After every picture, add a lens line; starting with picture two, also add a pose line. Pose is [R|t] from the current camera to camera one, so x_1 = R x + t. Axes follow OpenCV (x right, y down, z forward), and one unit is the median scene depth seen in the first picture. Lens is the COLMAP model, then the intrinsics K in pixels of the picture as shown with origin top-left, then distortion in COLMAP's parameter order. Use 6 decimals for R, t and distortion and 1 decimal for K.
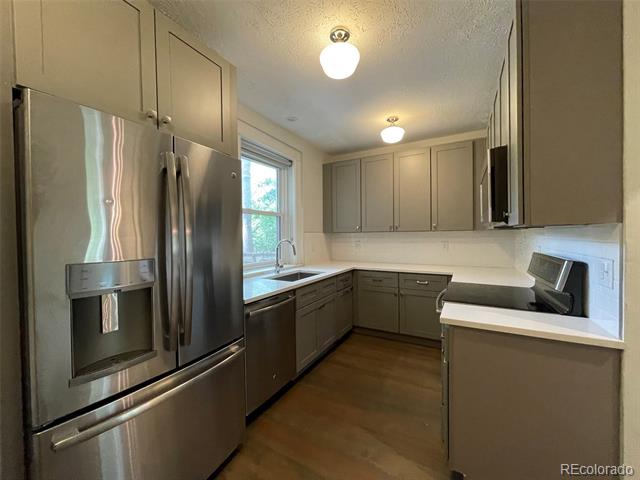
lens RADIAL K [[257.0, 0, 319.4], [0, 257.0, 238.9], [0, 0, 1]] dist [-0.003888, 0.002489]
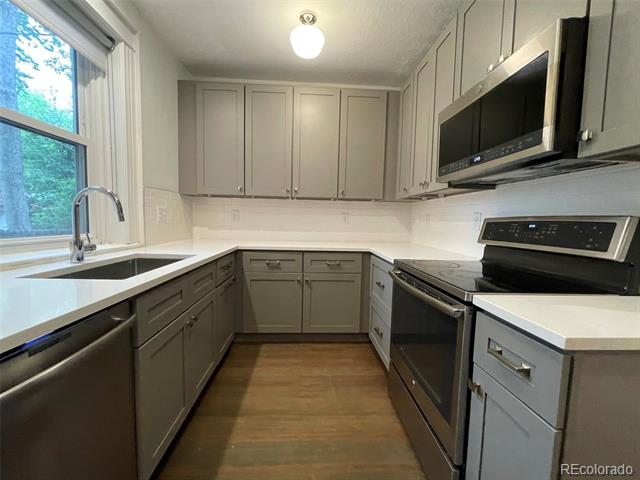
lens RADIAL K [[257.0, 0, 319.0], [0, 257.0, 239.5], [0, 0, 1]] dist [-0.003888, 0.002489]
pose [[0.843360, -0.010522, 0.537245, -0.083211], [-0.025280, 0.997924, 0.059228, 0.096265], [-0.536754, -0.063532, 0.841344, 0.670925]]
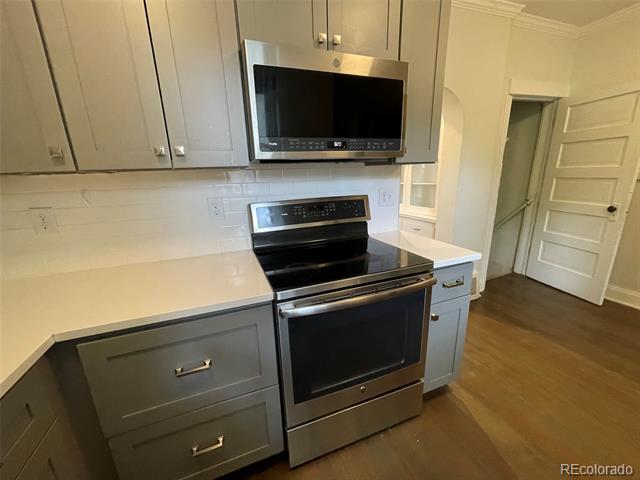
lens RADIAL K [[257.0, 0, 319.3], [0, 257.0, 243.4], [0, 0, 1]] dist [-0.003888, 0.002489]
pose [[-0.765330, -0.127062, 0.630972, 0.245565], [0.054089, 0.964156, 0.259763, -0.020511], [-0.641361, 0.232933, -0.731025, 1.632835]]
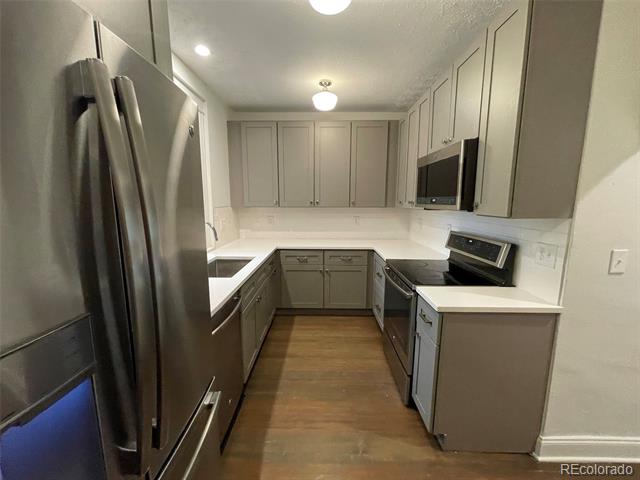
lens RADIAL K [[257.0, 0, 317.6], [0, 257.0, 238.9], [0, 0, 1]] dist [-0.003888, 0.002489]
pose [[0.881256, -0.059168, 0.468921, -0.319696], [-0.003360, 0.991324, 0.131398, -0.074049], [-0.472627, -0.117371, 0.873412, 0.281297]]
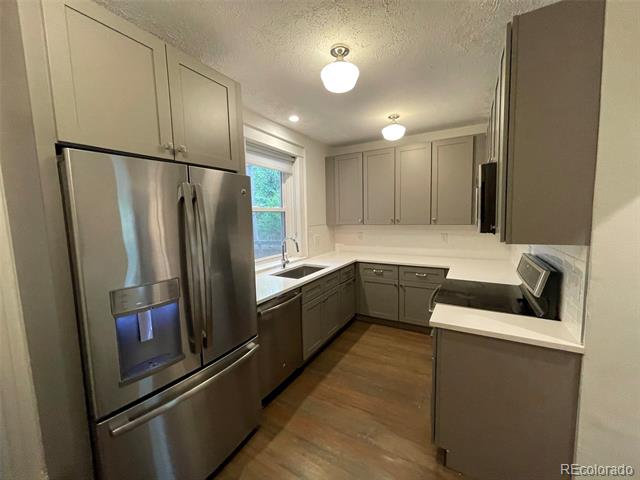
lens RADIAL K [[257.0, 0, 319.1], [0, 257.0, 238.6], [0, 0, 1]] dist [-0.003888, 0.002489]
pose [[0.999772, -0.013002, -0.016927, 0.004142], [0.014292, 0.996810, 0.078518, -0.119301], [0.015852, -0.078742, 0.996769, -0.084348]]
